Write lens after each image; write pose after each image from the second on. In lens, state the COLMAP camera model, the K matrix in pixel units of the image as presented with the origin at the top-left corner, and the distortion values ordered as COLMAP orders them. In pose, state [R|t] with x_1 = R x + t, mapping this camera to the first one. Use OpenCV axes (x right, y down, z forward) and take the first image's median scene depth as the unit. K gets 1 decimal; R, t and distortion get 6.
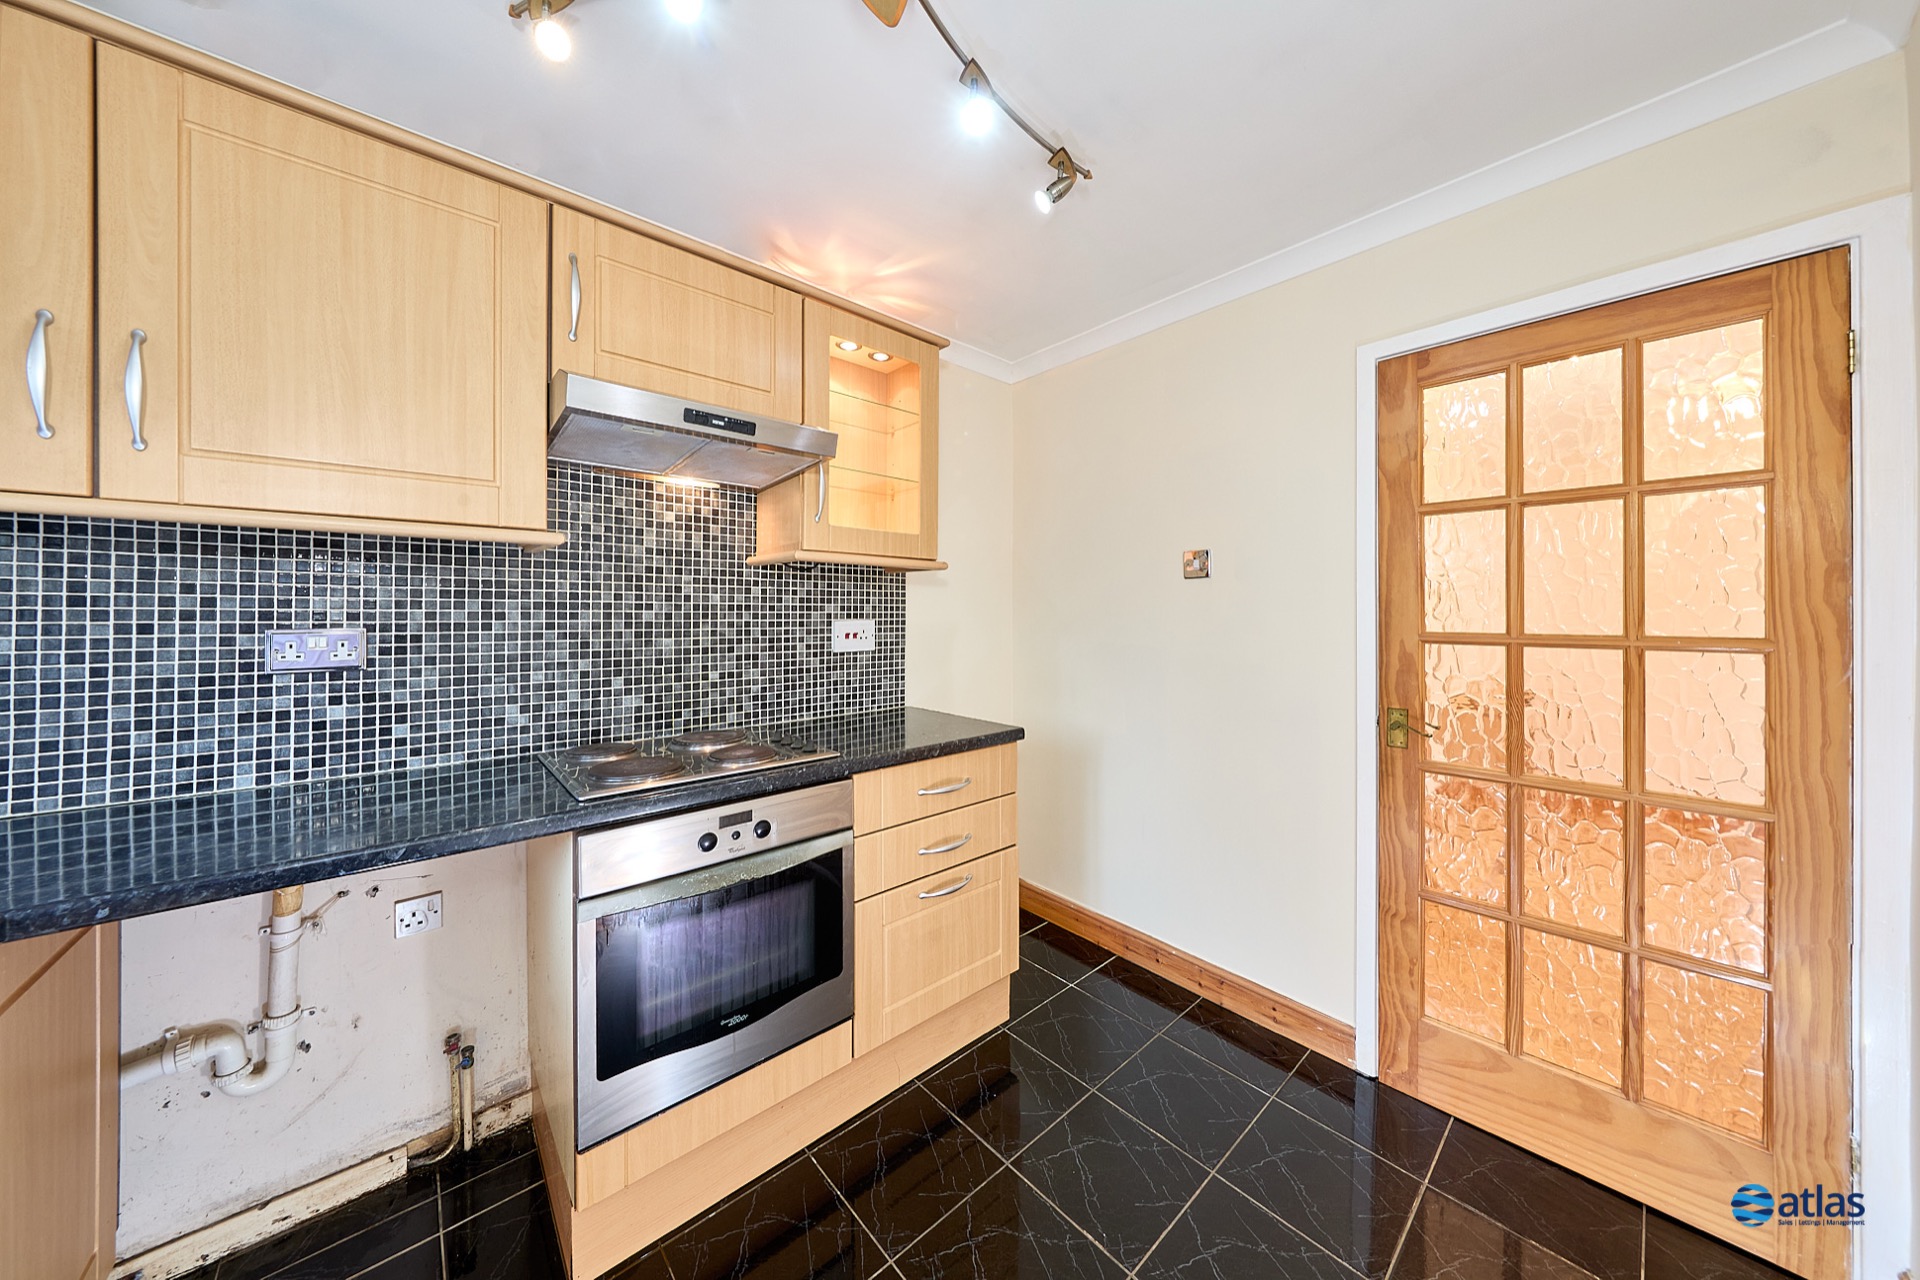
lens RADIAL K [[625.6, 0, 954.6], [0, 625.6, 607.0], [0, 0, 1]] dist [0.000161, -0.000013]
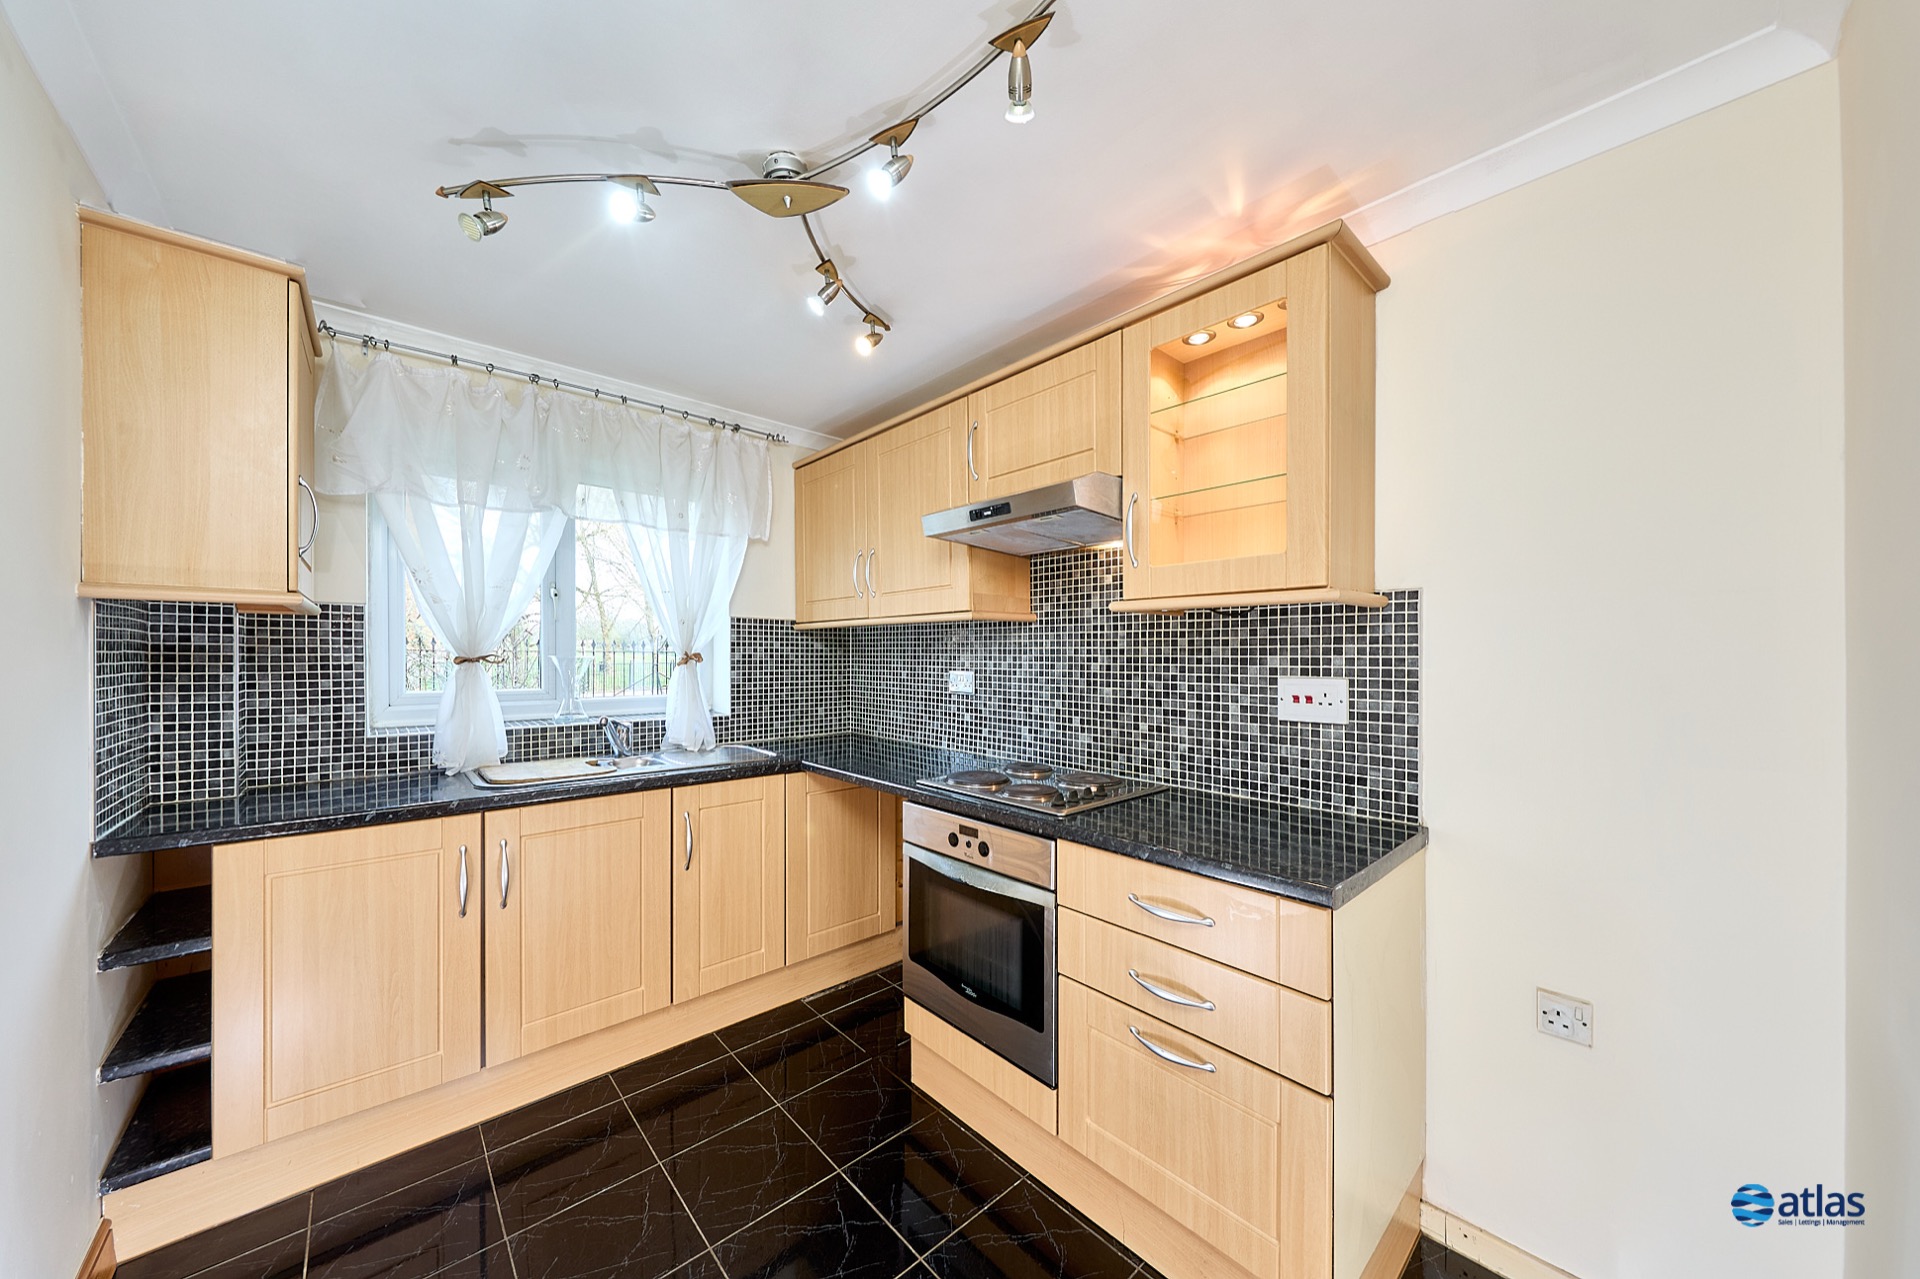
lens RADIAL K [[649.9, 0, 954.4], [0, 649.9, 653.1], [0, 0, 1]] dist [0.000300, 0.000084]
pose [[0.010904, -0.004102, -0.999932, 0.680313], [0.007719, 0.999962, -0.004018, -0.009269], [0.999911, -0.007675, 0.010935, 0.685391]]
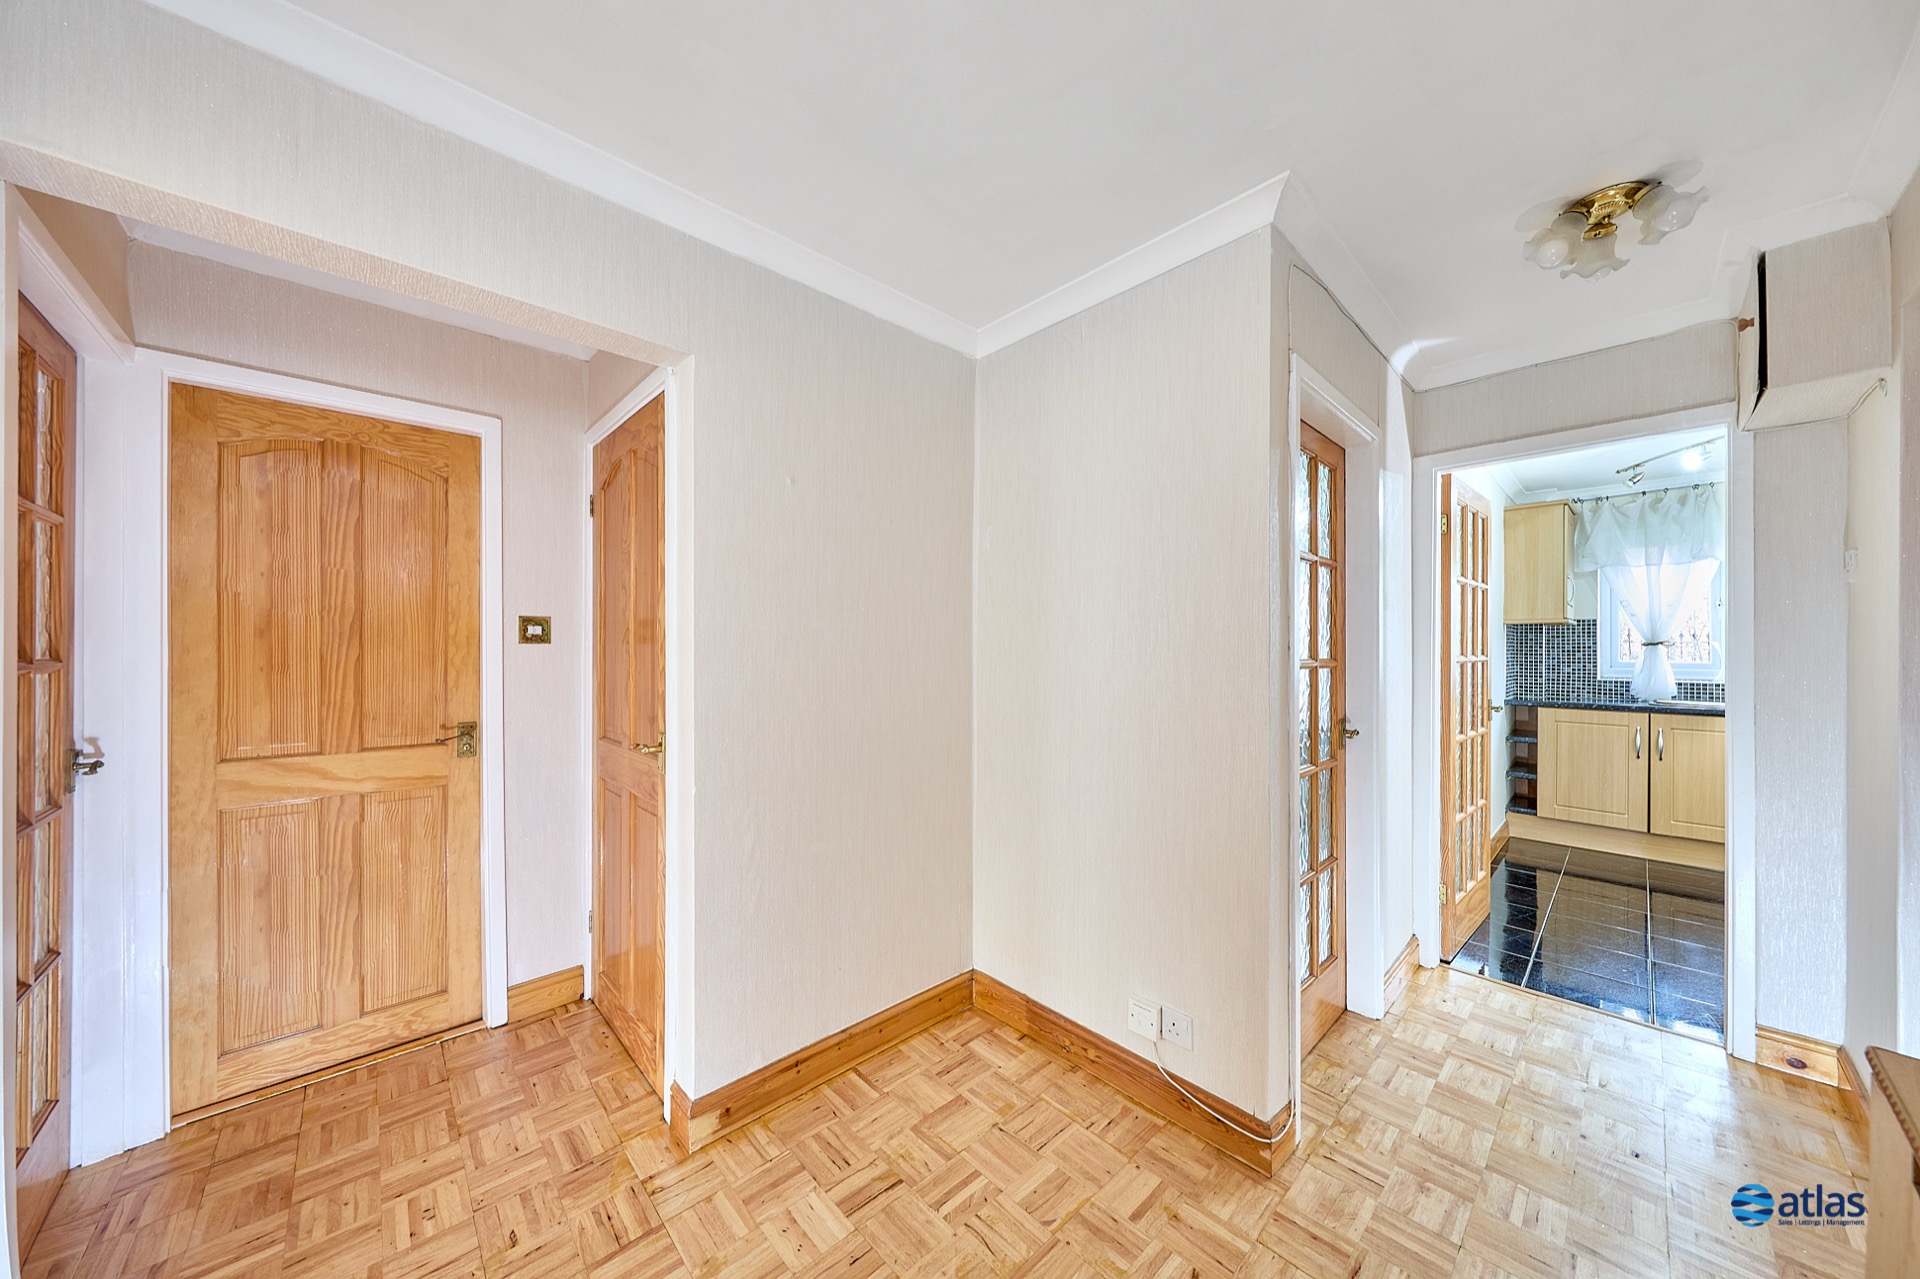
lens RADIAL K [[649.9, 0, 954.4], [0, 649.9, 653.1], [0, 0, 1]] dist [0.000300, 0.000084]
pose [[-0.999489, 0.001699, -0.031912, 1.229020], [0.001838, 0.999989, -0.004324, 0.006577], [0.031904, -0.004381, -0.999481, 1.233730]]
